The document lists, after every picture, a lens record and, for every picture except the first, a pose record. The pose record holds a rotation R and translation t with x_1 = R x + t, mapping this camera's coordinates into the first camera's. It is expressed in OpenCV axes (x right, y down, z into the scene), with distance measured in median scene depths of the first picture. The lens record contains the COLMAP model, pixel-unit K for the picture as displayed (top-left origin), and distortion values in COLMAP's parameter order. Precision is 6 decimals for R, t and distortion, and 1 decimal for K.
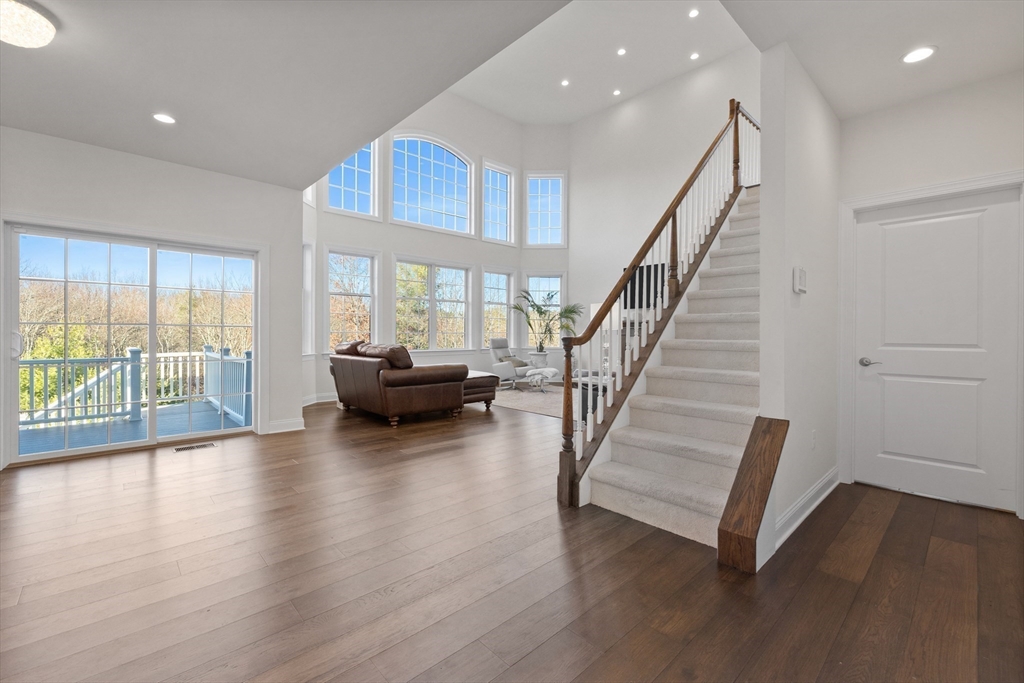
lens RADIAL K [[435.8, 0, 519.5], [0, 435.8, 333.9], [0, 0, 1]] dist [0.001143, -0.000057]
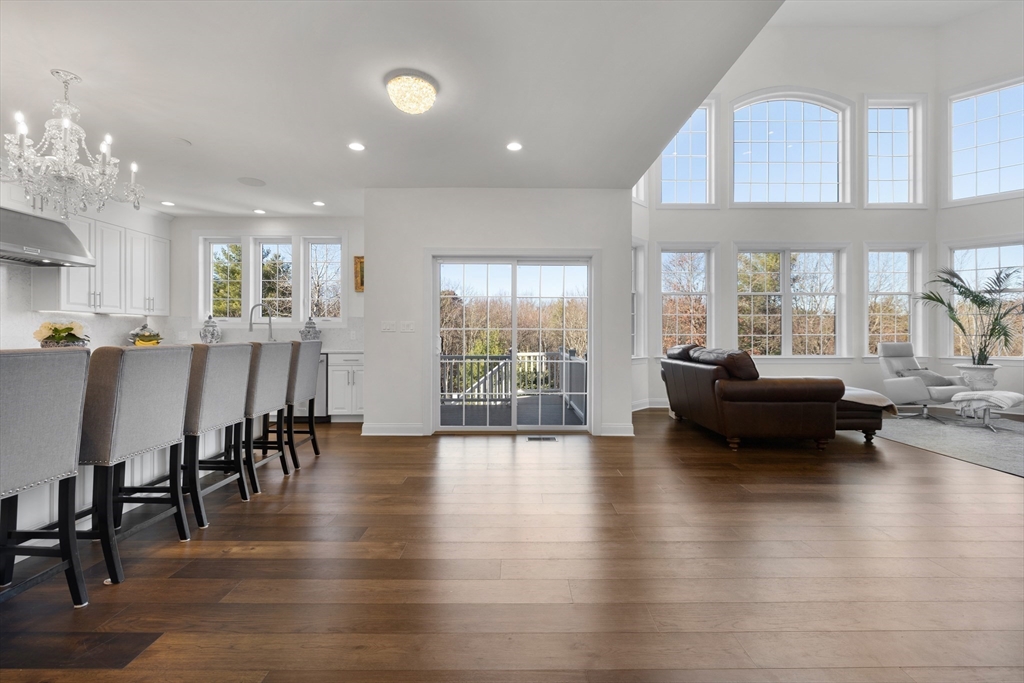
lens RADIAL K [[435.8, 0, 519.5], [0, 435.8, 333.9], [0, 0, 1]] dist [0.001143, -0.000057]
pose [[0.734767, -0.005187, -0.678300, -0.021330], [0.001605, 0.999981, -0.005908, -0.000930], [0.678318, 0.003253, 0.734762, 0.100037]]
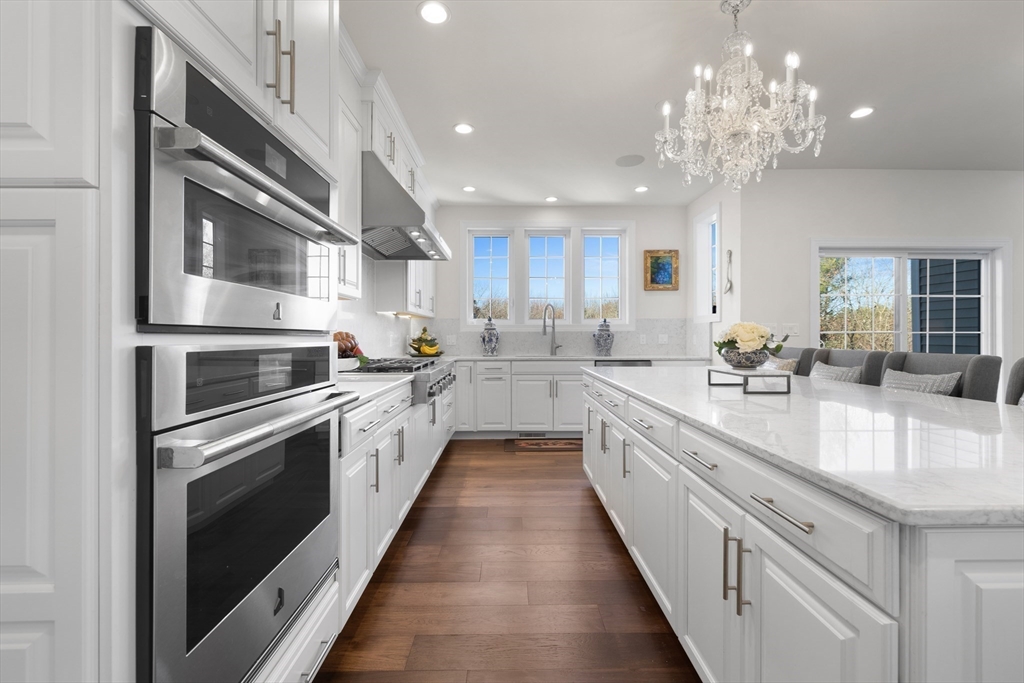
lens RADIAL K [[440.9, 0, 512.3], [0, 440.9, 329.6], [0, 0, 1]] dist [-0.001039, -0.000282]
pose [[0.729859, -0.016143, -0.683407, -0.545340], [0.004501, 0.999813, -0.018810, -0.007756], [0.683582, 0.010652, 0.729796, -0.243411]]
